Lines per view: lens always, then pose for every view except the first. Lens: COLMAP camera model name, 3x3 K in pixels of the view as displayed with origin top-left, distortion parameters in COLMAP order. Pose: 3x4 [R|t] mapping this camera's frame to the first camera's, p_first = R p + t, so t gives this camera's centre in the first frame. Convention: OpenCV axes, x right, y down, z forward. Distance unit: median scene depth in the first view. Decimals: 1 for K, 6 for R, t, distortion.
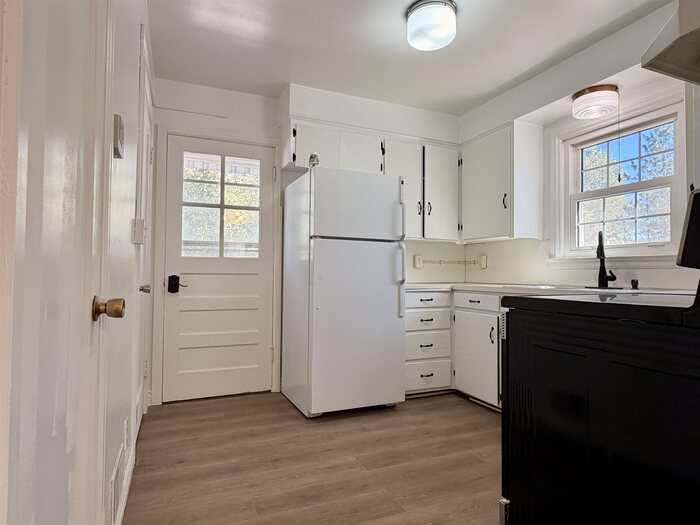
lens RADIAL K [[405.6, 0, 349.8], [0, 405.6, 262.9], [0, 0, 1]] dist [0.006237, -0.000243]
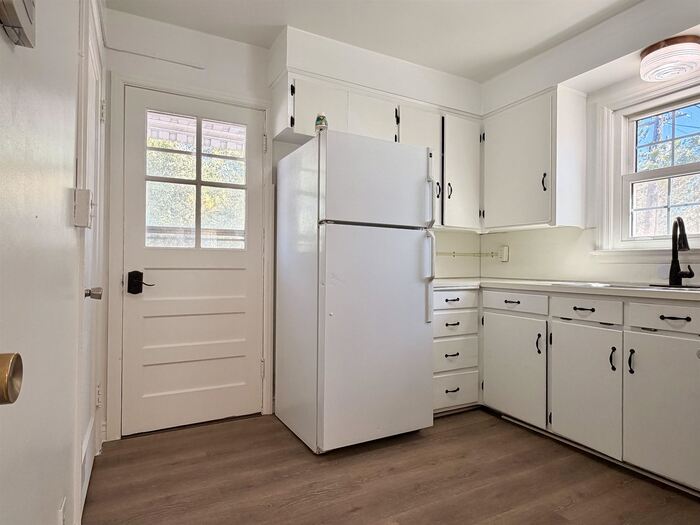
lens RADIAL K [[405.6, 0, 349.6], [0, 405.6, 262.9], [0, 0, 1]] dist [0.006237, -0.000243]
pose [[0.996581, -0.000258, 0.082622, -0.092672], [-0.001612, 0.999744, 0.022570, -0.003142], [-0.082607, -0.022626, 0.996325, 0.200025]]
